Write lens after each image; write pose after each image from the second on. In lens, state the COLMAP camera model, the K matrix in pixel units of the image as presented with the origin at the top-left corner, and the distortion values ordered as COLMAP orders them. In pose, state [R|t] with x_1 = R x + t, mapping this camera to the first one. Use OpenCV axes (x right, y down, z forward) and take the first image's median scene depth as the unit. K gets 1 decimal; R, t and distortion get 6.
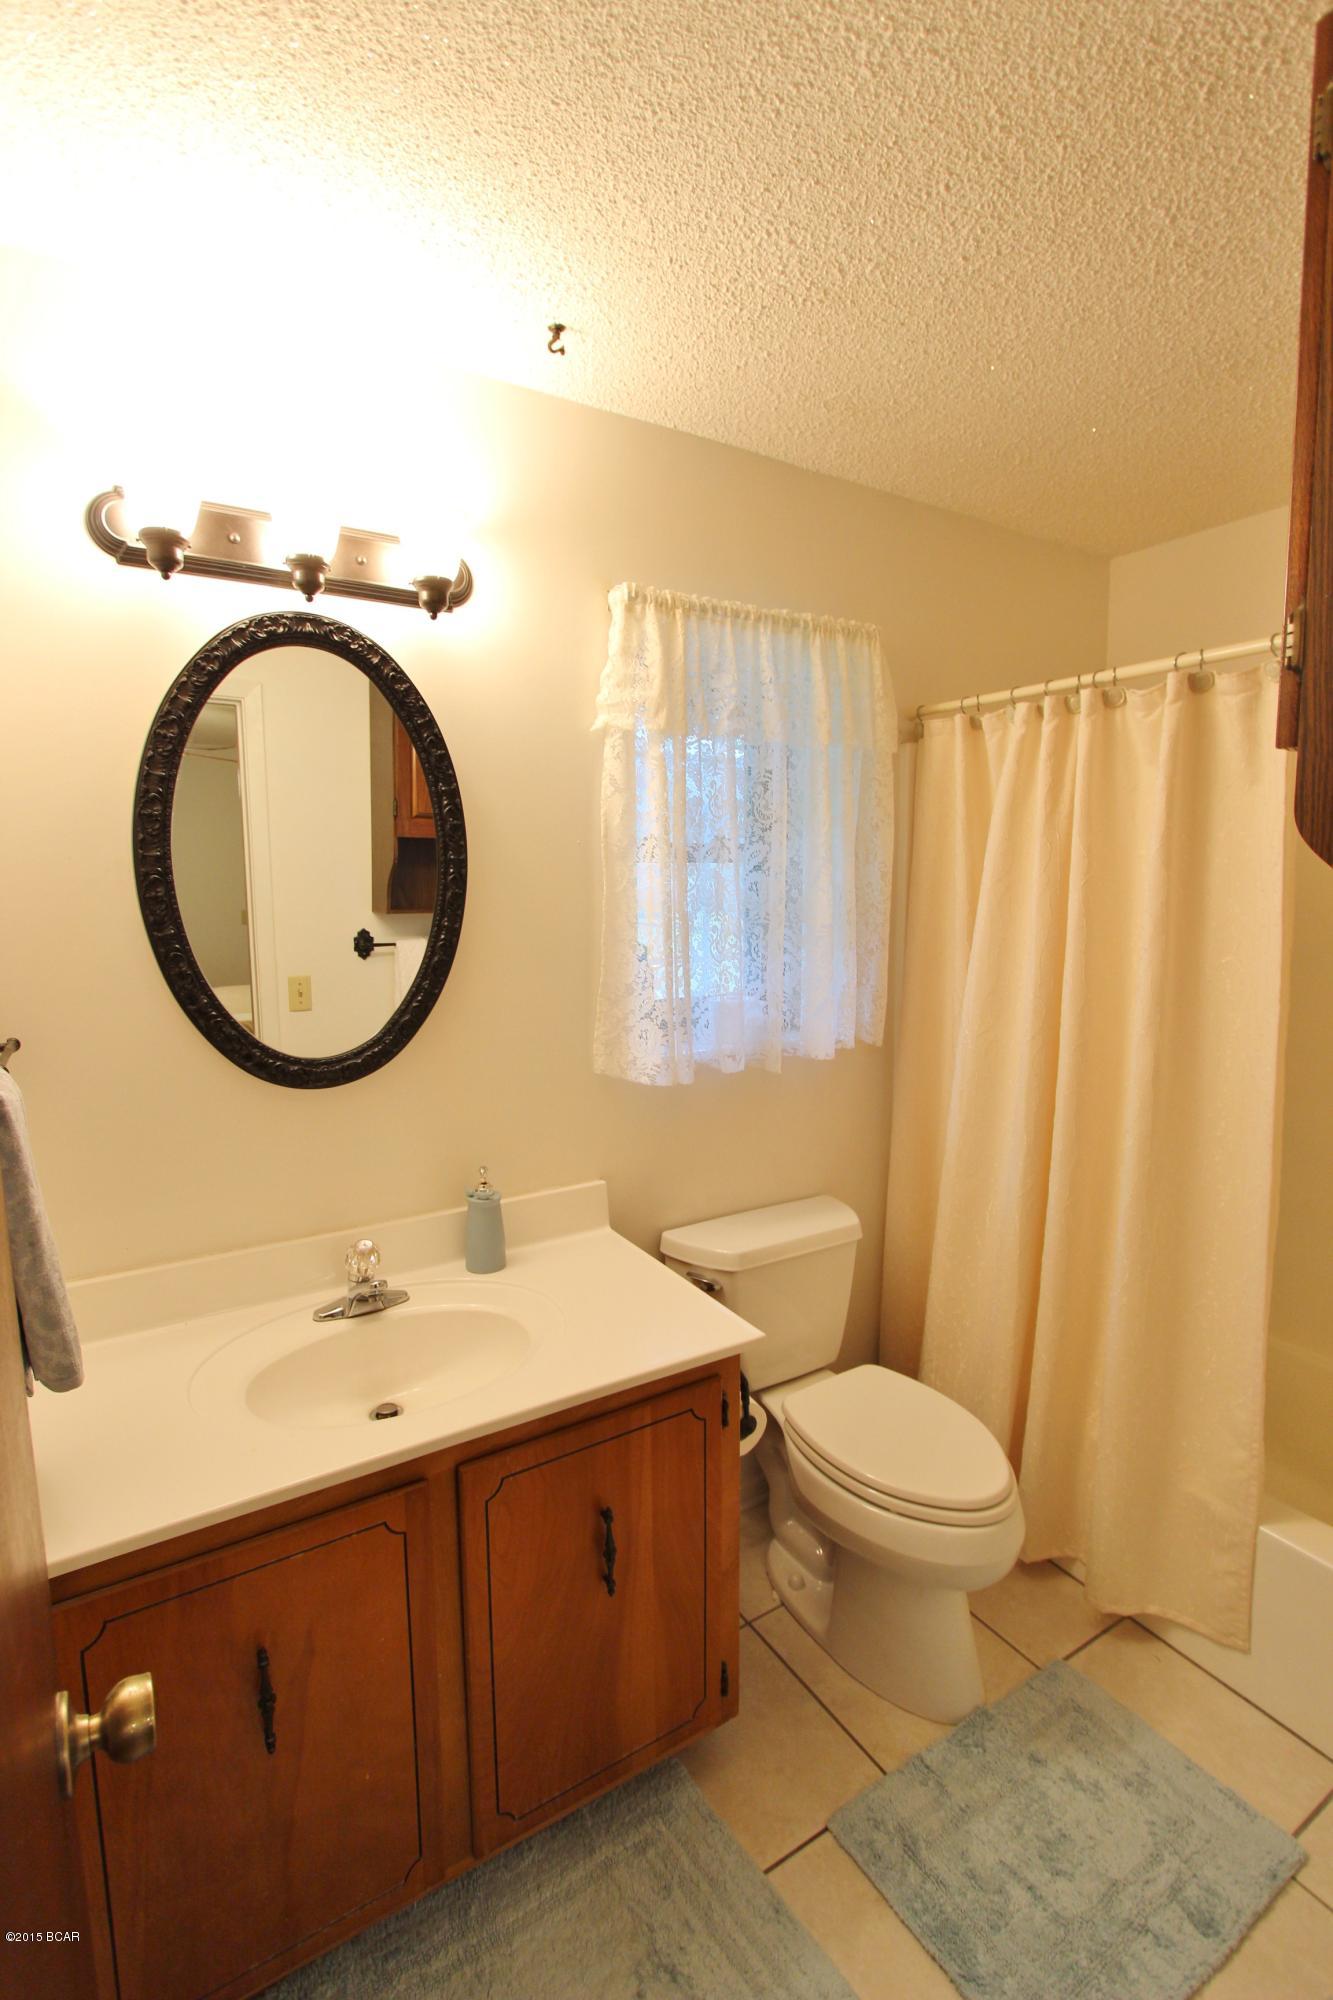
lens RADIAL K [[920.7, 0, 671.9], [0, 920.7, 1003.6], [0, 0, 1]] dist [0.000893, 0.000113]
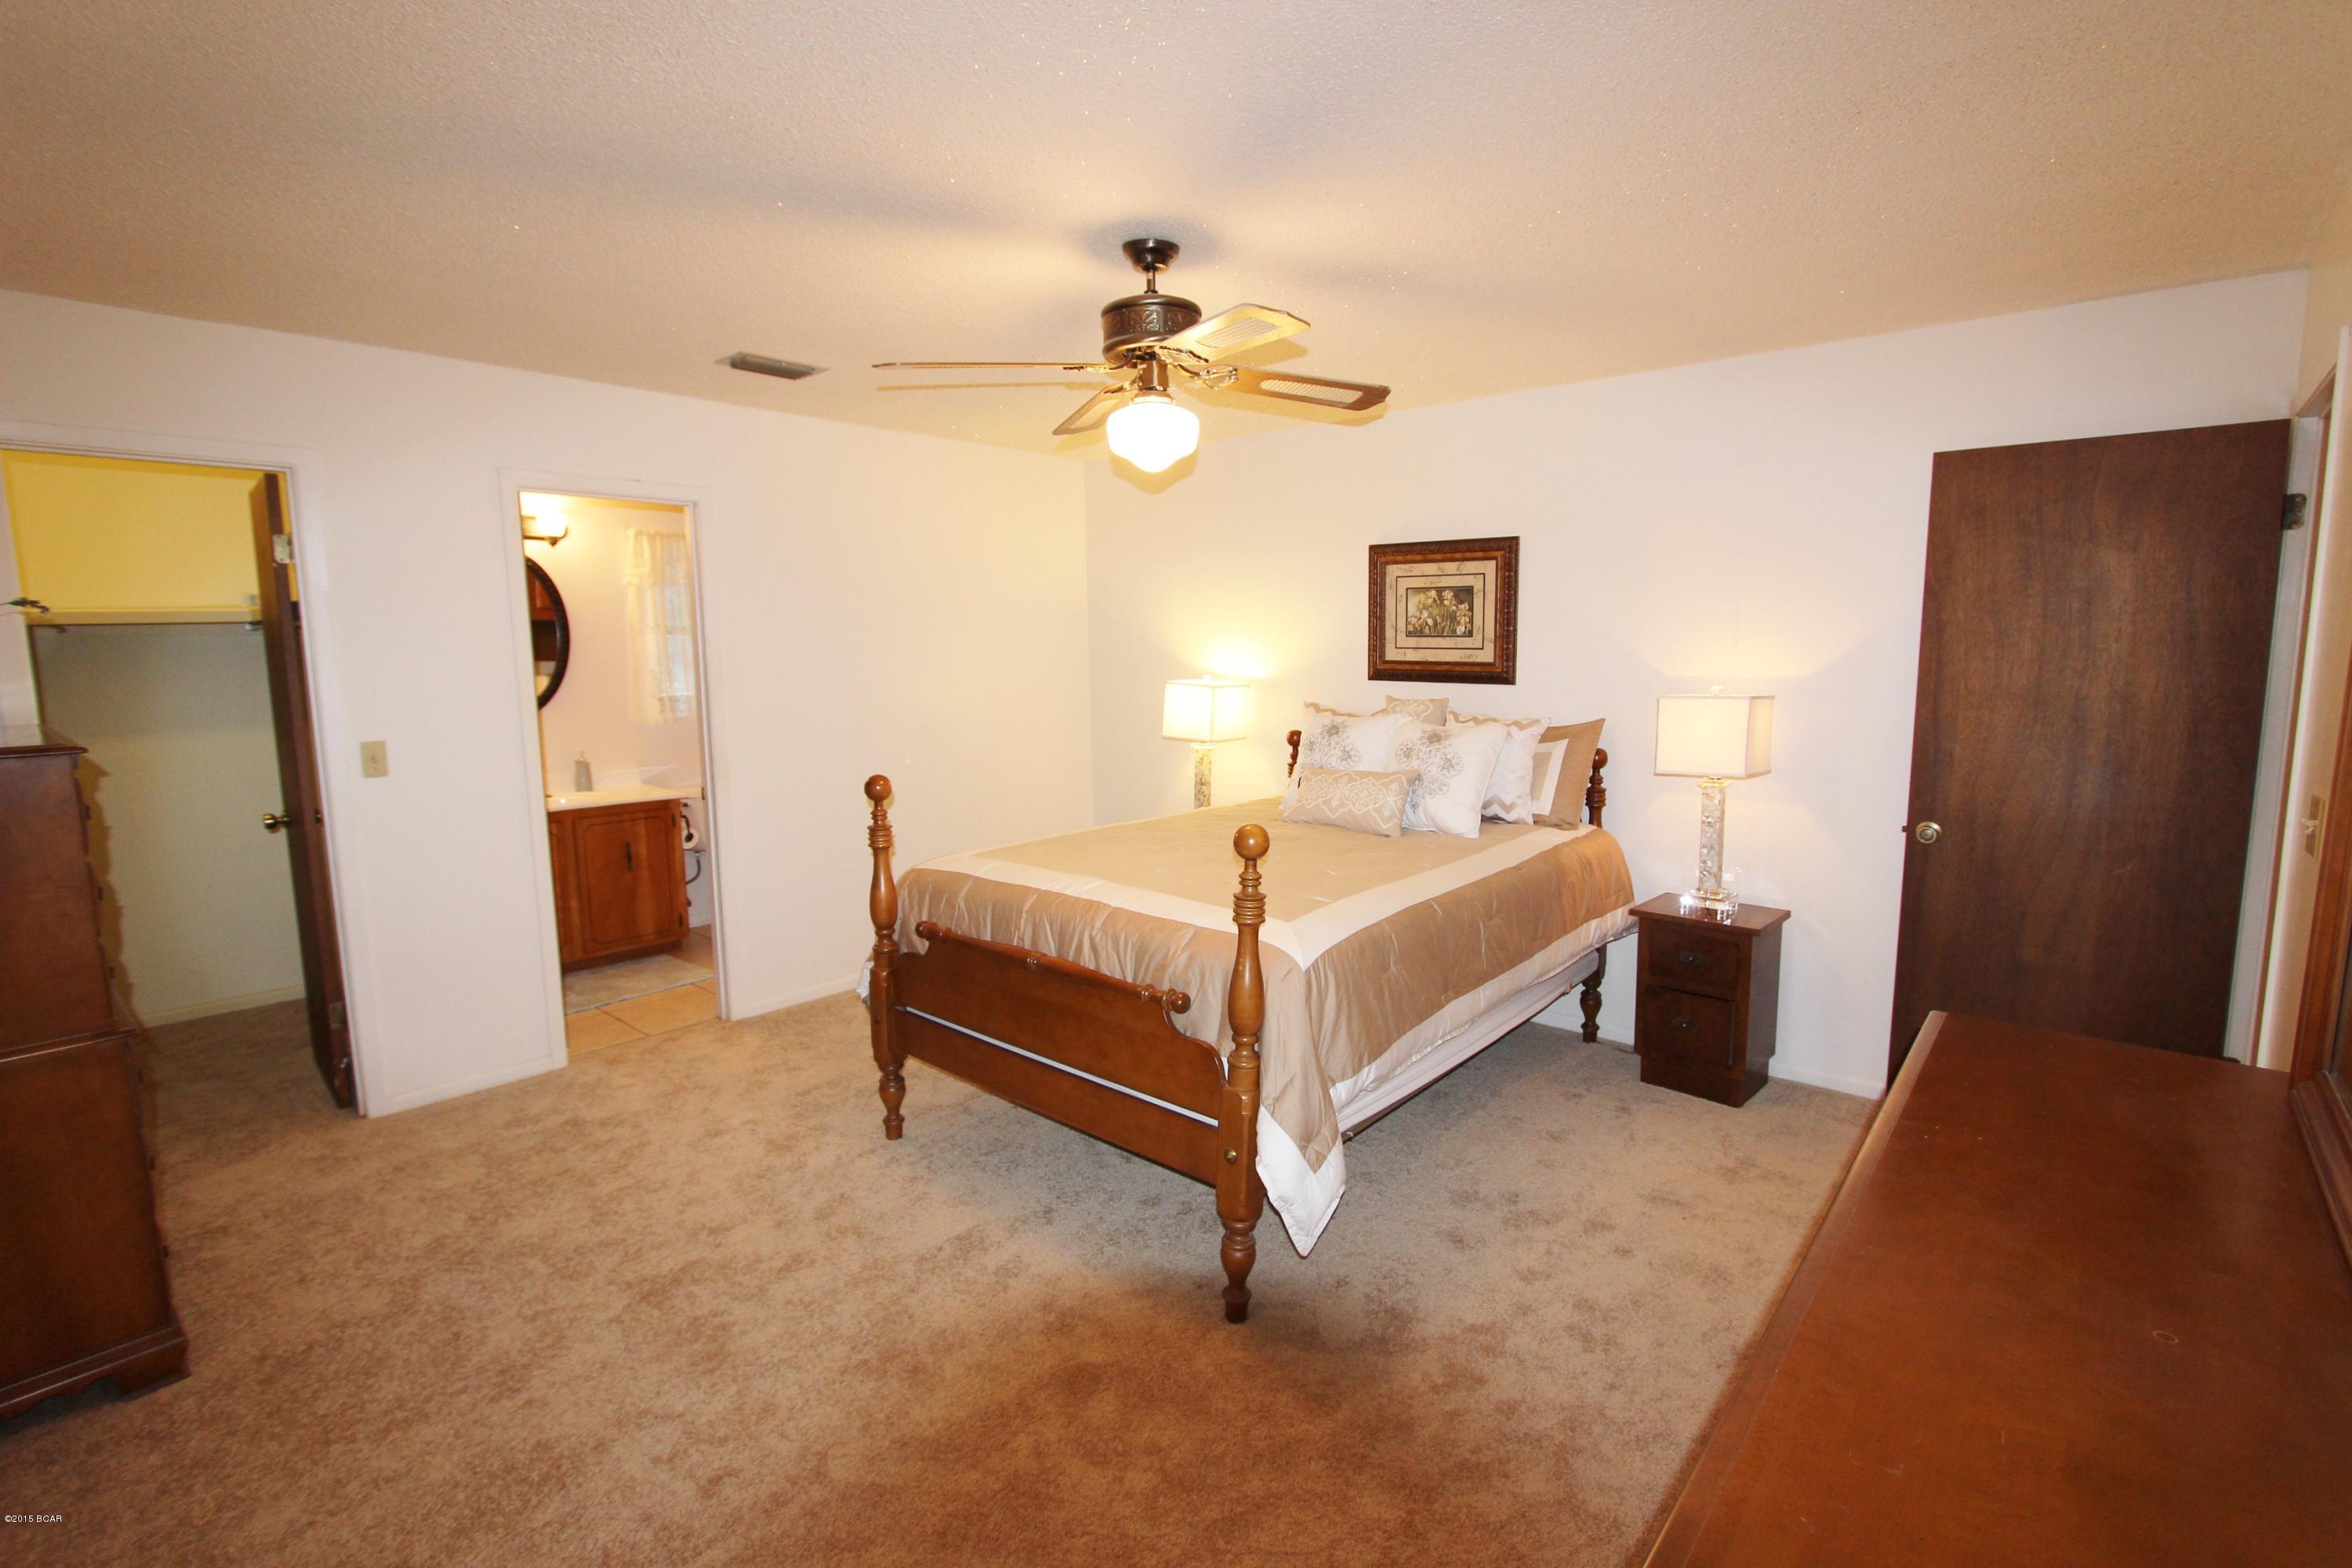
lens RADIAL K [[1082.8, 0, 1184.0], [0, 1082.8, 771.3], [0, 0, 1]] dist [0.000893, 0.000113]
pose [[0.955668, -0.040774, 0.291611, 0.502210], [0.042585, 0.999093, 0.000137, 0.282881], [-0.291352, 0.012287, 0.956537, -2.300956]]
